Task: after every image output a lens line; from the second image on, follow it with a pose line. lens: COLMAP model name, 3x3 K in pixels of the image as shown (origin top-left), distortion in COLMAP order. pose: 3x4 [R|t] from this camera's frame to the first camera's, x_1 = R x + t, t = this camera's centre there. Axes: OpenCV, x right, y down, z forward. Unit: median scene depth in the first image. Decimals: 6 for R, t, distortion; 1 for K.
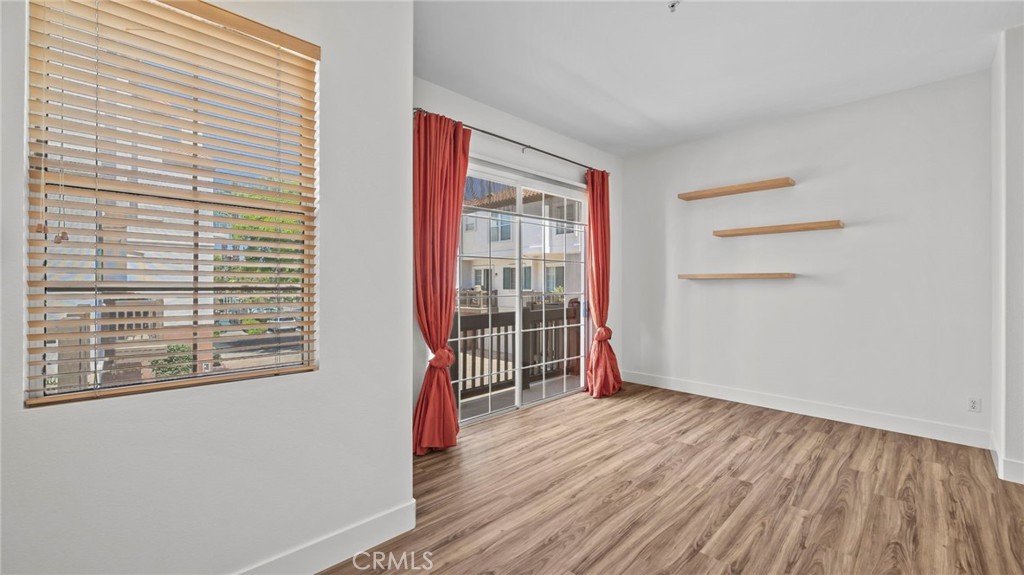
lens RADIAL K [[412.0, 0, 510.0], [0, 412.0, 290.3], [0, 0, 1]] dist [-0.000443, -0.000545]
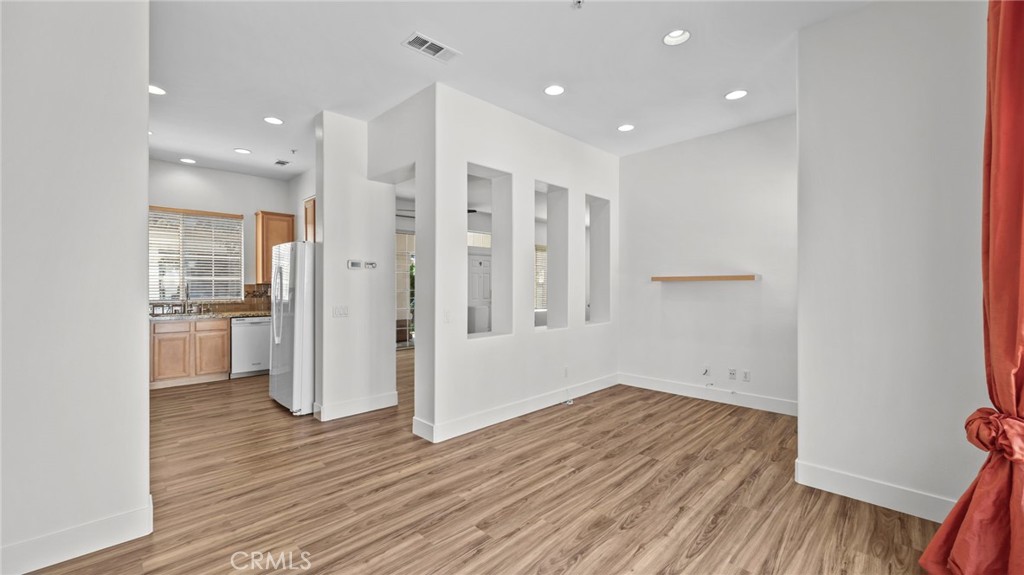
lens RADIAL K [[412.0, 0, 511.5], [0, 412.0, 287.6], [0, 0, 1]] dist [-0.000443, -0.000545]
pose [[-0.999917, -0.000444, -0.012851, 0.526053], [-0.000698, 0.999804, 0.019791, -0.025937], [0.012840, 0.019798, -0.999722, 1.818318]]
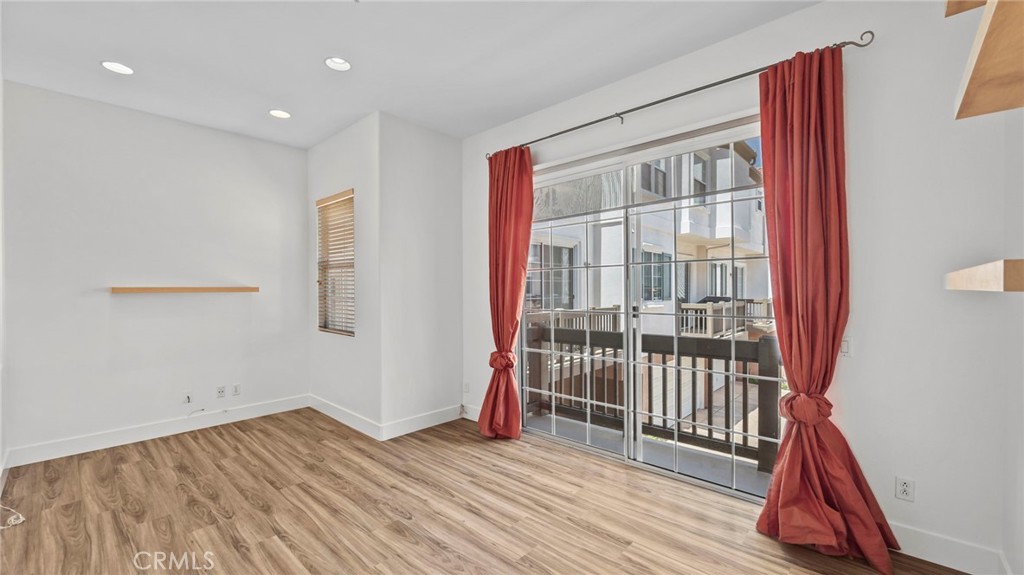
lens RADIAL K [[412.0, 0, 508.5], [0, 412.0, 290.5], [0, 0, 1]] dist [-0.000443, -0.000545]
pose [[0.048731, -0.000547, -0.998812, 1.218598], [-0.010364, 0.999946, -0.001053, -0.037736], [0.998758, 0.010403, 0.048723, 1.178871]]
